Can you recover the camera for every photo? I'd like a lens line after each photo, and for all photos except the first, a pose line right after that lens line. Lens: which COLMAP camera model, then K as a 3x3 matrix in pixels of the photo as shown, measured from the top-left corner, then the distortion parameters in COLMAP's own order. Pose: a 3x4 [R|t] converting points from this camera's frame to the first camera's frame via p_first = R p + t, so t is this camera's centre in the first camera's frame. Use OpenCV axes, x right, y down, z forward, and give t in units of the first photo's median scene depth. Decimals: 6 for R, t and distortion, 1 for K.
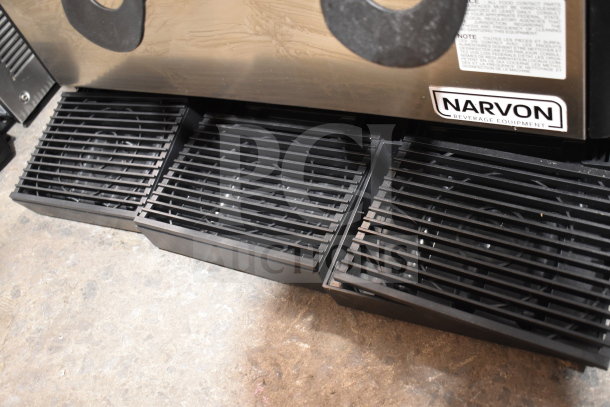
lens RADIAL K [[648.1, 0, 305.0], [0, 648.1, 203.5], [0, 0, 1]] dist [-0.080237, -0.005940]
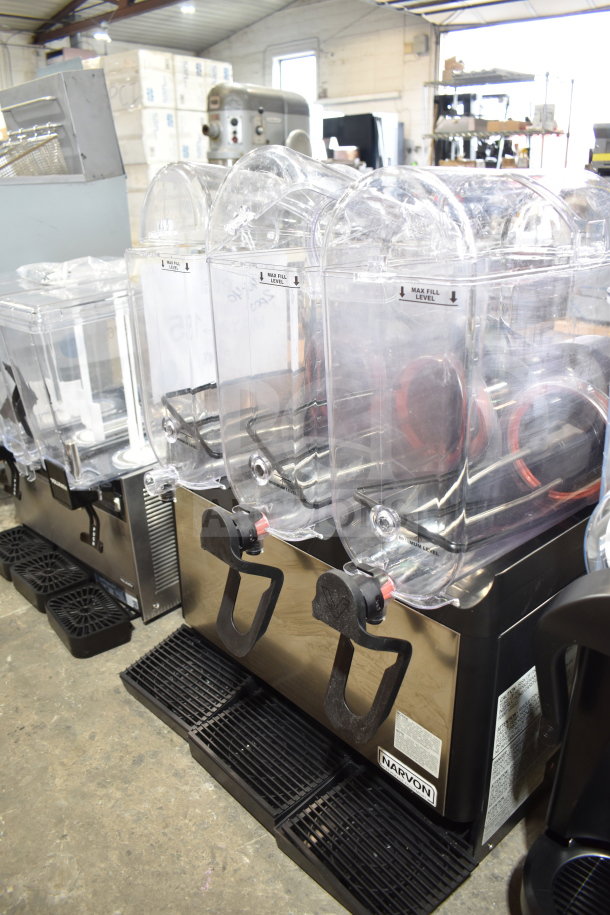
lens RADIAL K [[692.5, 0, 305.0], [0, 692.5, 457.5], [0, 0, 1]] dist [-0.098126, 0.004291]
pose [[0.896363, 0.393294, -0.204579, 0.087335], [-0.442405, 0.823209, -0.355815, -0.085504], [0.028471, 0.409447, 0.911890, -1.057333]]
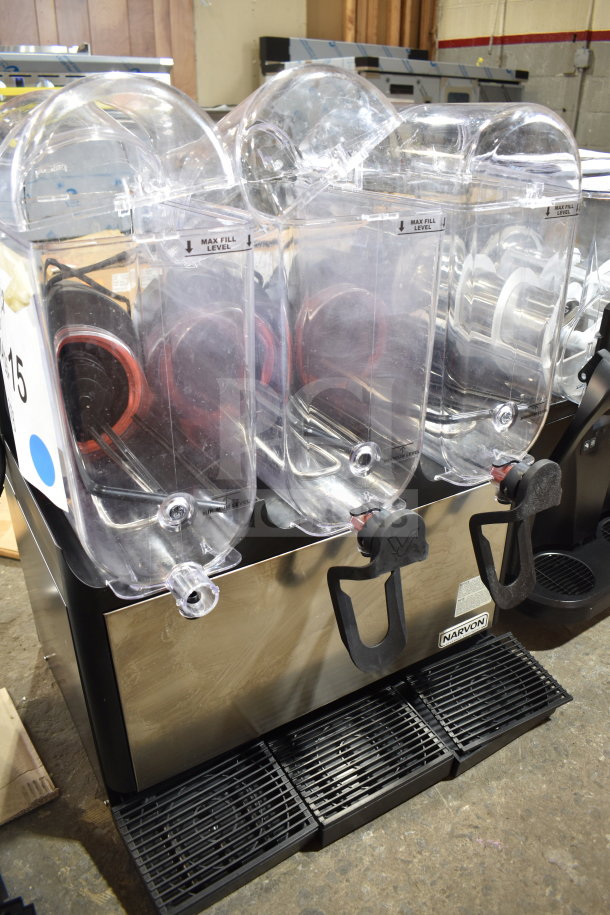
lens RADIAL K [[692.5, 0, 305.0], [0, 692.5, 457.5], [0, 0, 1]] dist [-0.098126, 0.004291]
pose [[0.489285, -0.082309, 0.868231, -1.863423], [0.536666, 0.813147, -0.225347, -0.384554], [-0.687452, 0.576209, 0.442033, 0.049758]]
